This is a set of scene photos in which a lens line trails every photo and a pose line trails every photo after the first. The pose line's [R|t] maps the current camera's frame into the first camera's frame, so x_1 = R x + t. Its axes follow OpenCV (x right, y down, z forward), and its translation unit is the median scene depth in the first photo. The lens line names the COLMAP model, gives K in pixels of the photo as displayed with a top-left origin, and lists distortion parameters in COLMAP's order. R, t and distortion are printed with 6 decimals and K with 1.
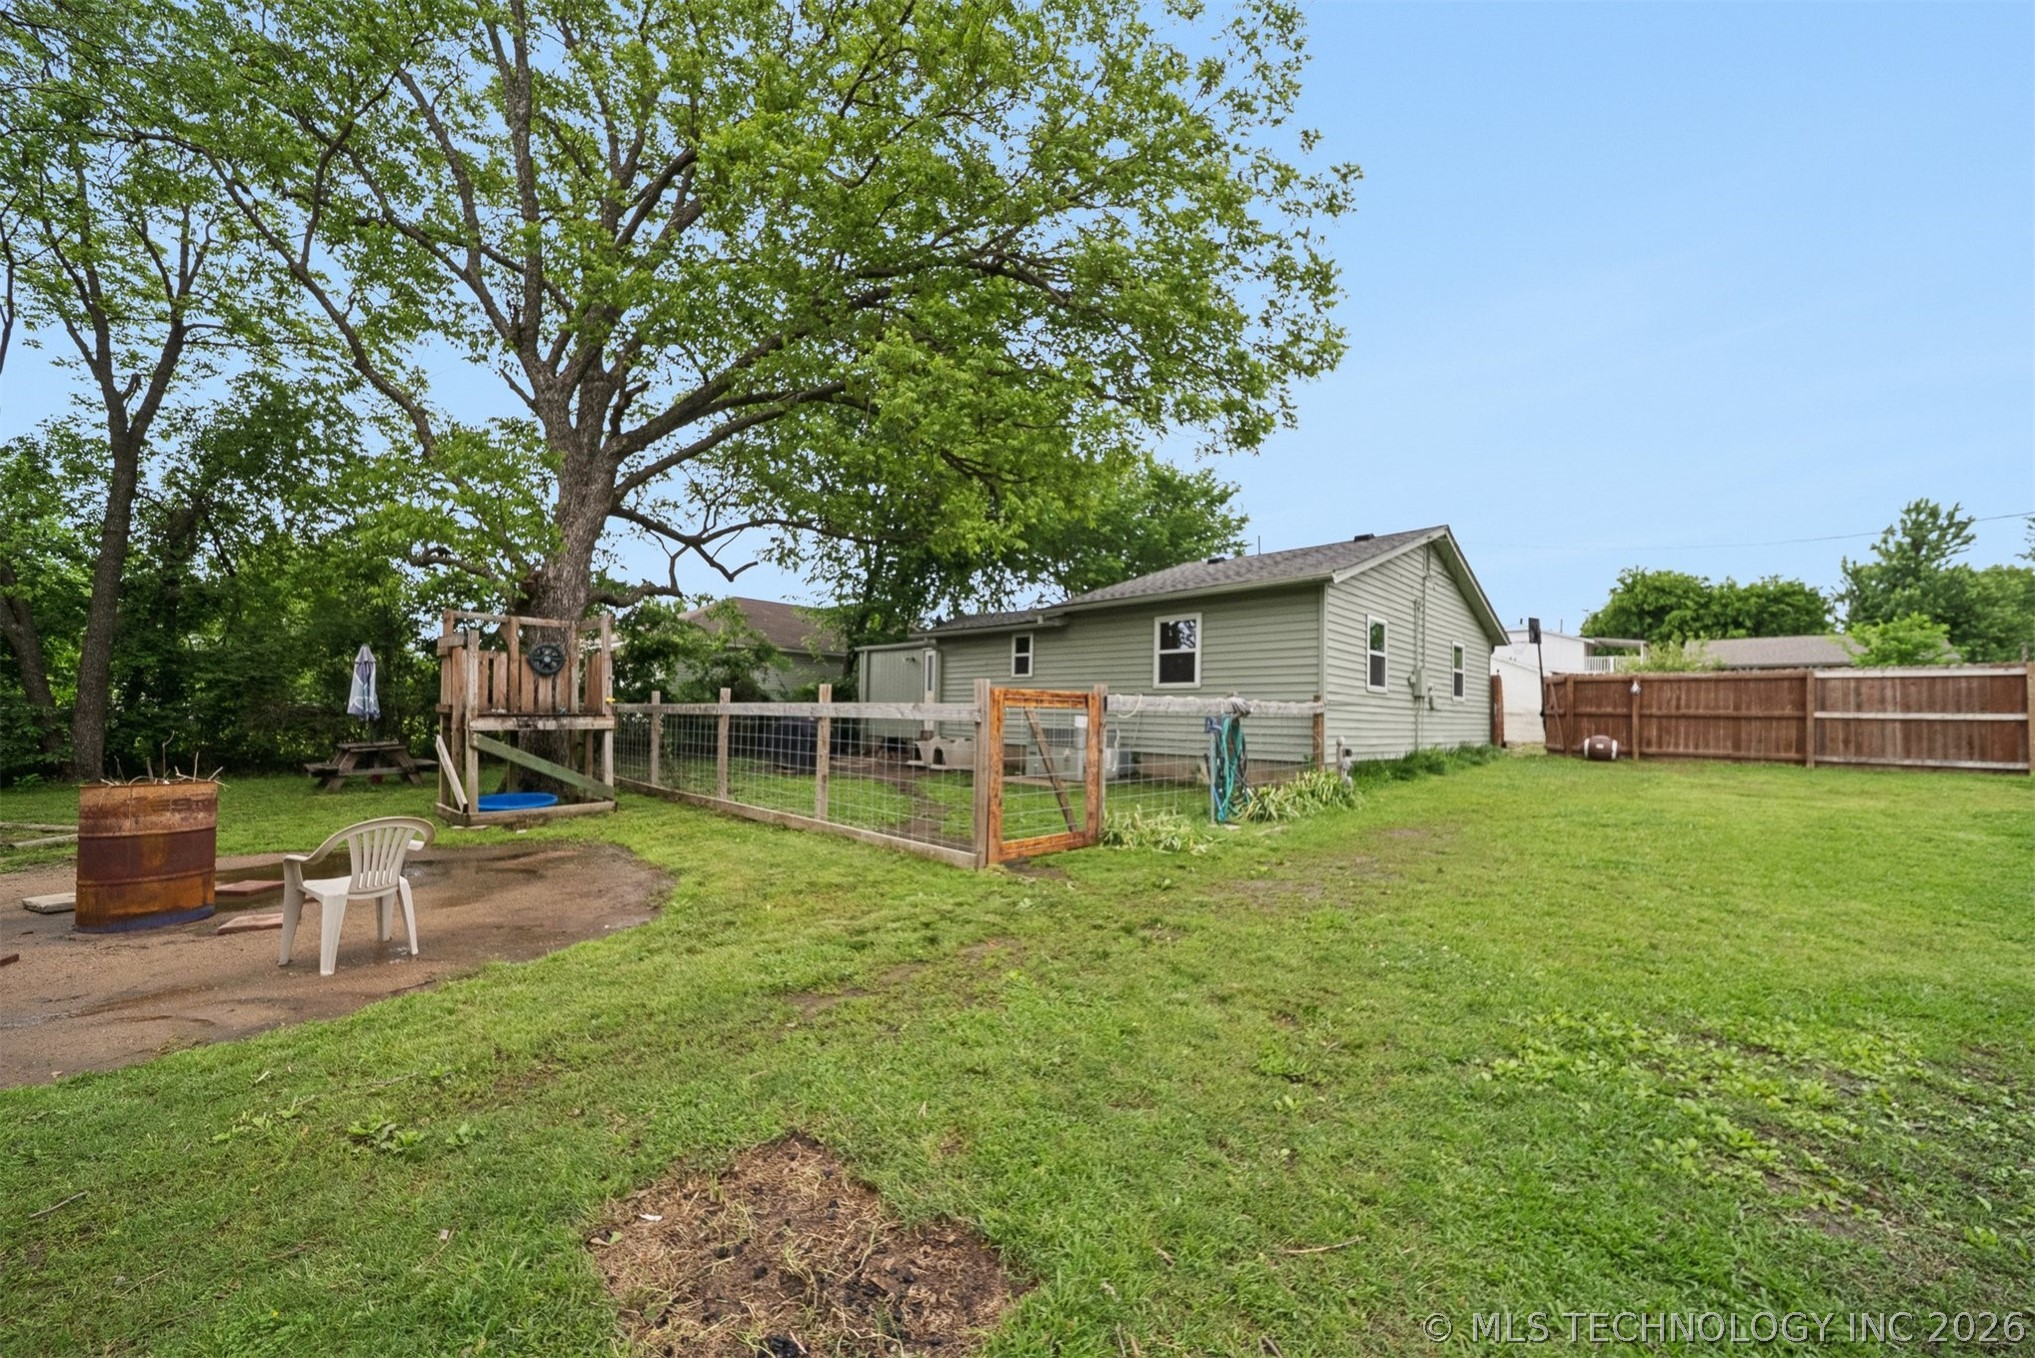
lens RADIAL K [[727.6, 0, 1027.8], [0, 727.6, 682.0], [0, 0, 1]] dist [0.002016, -0.000023]
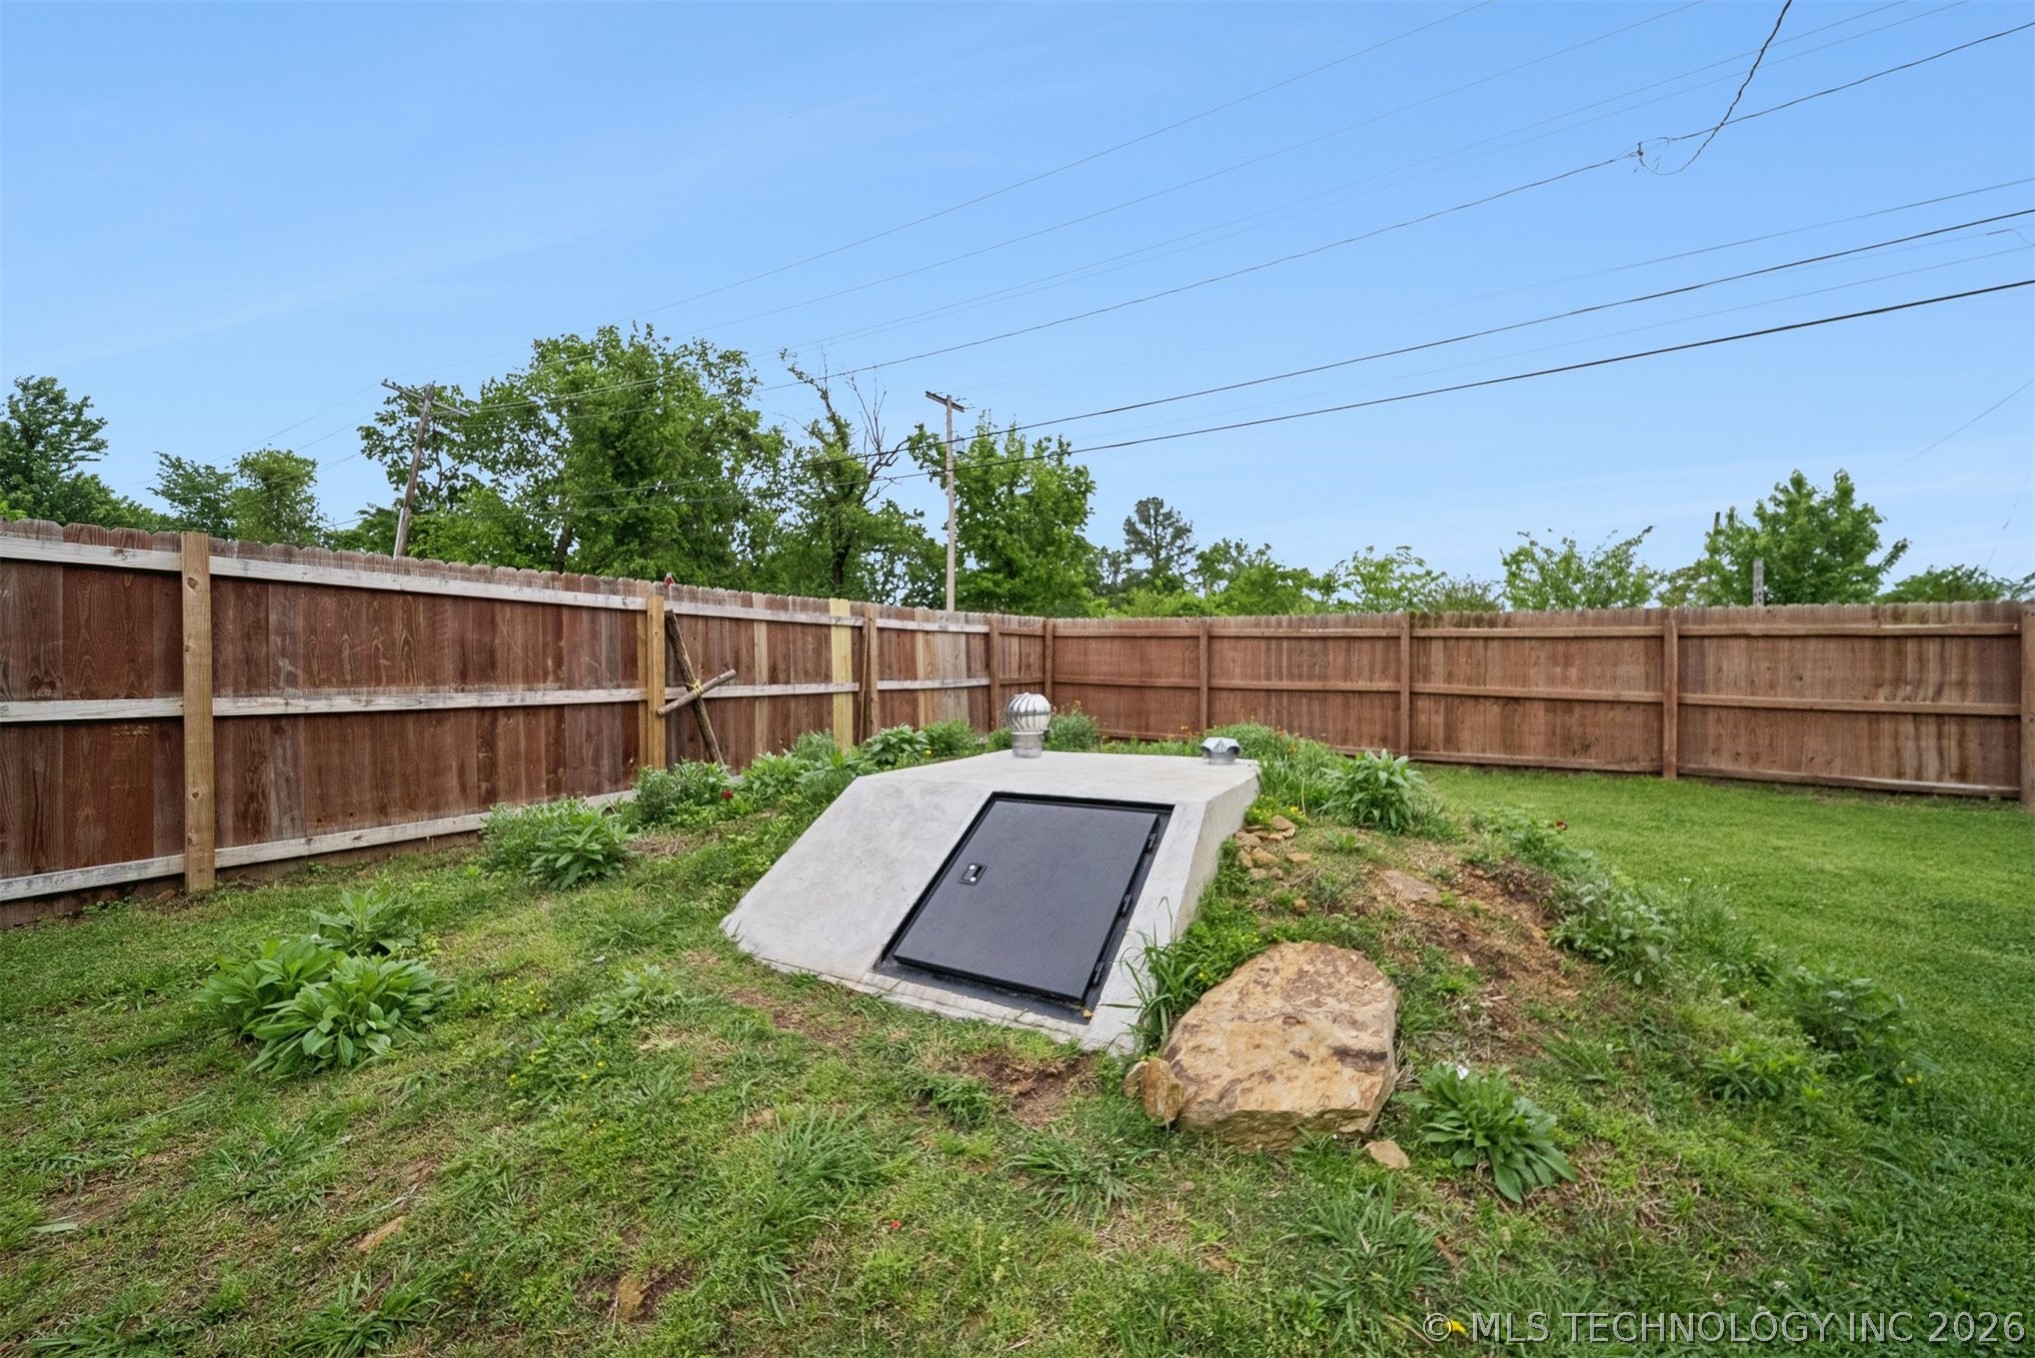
lens RADIAL K [[727.6, 0, 1027.8], [0, 727.6, 682.0], [0, 0, 1]] dist [0.002016, -0.000023]
pose [[-0.239985, -0.023715, 0.970487, 0.254723], [-0.048995, 0.998723, 0.012290, 0.003941], [-0.969539, -0.044599, -0.240841, 0.188991]]
